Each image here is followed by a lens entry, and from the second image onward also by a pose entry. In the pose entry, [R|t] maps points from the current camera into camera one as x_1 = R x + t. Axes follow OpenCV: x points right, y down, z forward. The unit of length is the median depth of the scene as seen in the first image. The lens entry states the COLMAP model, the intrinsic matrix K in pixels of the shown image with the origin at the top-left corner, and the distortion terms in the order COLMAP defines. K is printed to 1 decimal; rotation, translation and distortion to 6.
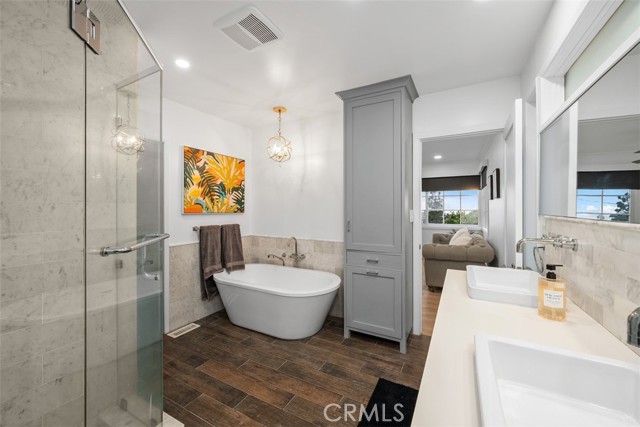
lens RADIAL K [[255.4, 0, 320.5], [0, 255.4, 206.5], [0, 0, 1]] dist [0.000027, 0.000001]
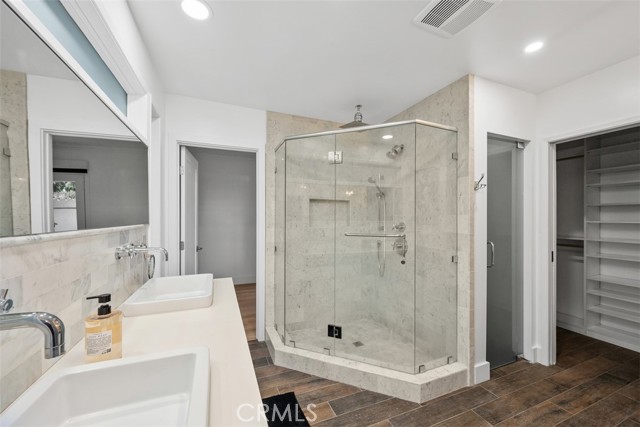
lens RADIAL K [[253.2, 0, 320.4], [0, 253.2, 218.4], [0, 0, 1]] dist [-0.000040, -0.000008]
pose [[-0.628348, -0.000407, -0.777932, 0.846907], [0.001806, 0.999996, -0.001981, 0.009792], [0.777930, -0.002649, -0.628345, 1.516086]]
